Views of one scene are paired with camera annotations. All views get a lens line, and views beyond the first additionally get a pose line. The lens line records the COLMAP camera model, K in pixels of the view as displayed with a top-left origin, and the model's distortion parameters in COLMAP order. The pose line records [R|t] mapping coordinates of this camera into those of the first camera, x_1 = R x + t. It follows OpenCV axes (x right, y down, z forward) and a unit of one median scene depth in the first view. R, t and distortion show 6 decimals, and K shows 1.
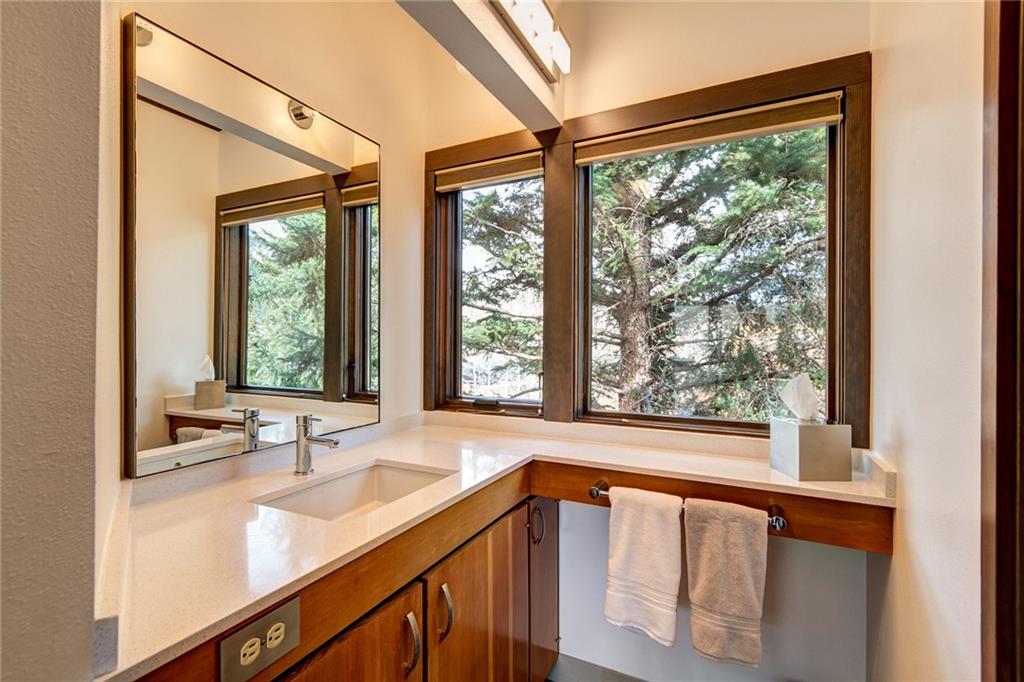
lens RADIAL K [[471.2, 0, 510.7], [0, 471.2, 340.8], [0, 0, 1]] dist [-0.000179, 0.000042]
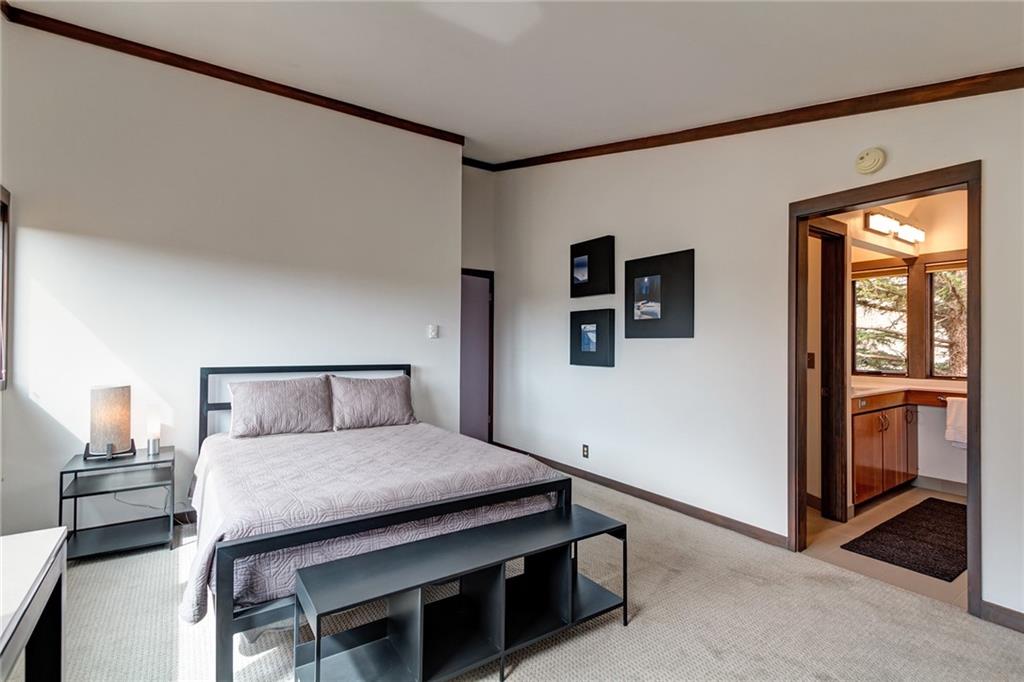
lens RADIAL K [[471.2, 0, 515.5], [0, 471.2, 338.2], [0, 0, 1]] dist [-0.000179, 0.000042]
pose [[0.872737, -0.005832, -0.488155, -0.518596], [0.001370, 0.999954, -0.009499, -0.017616], [0.488188, 0.007621, 0.872705, -2.127254]]
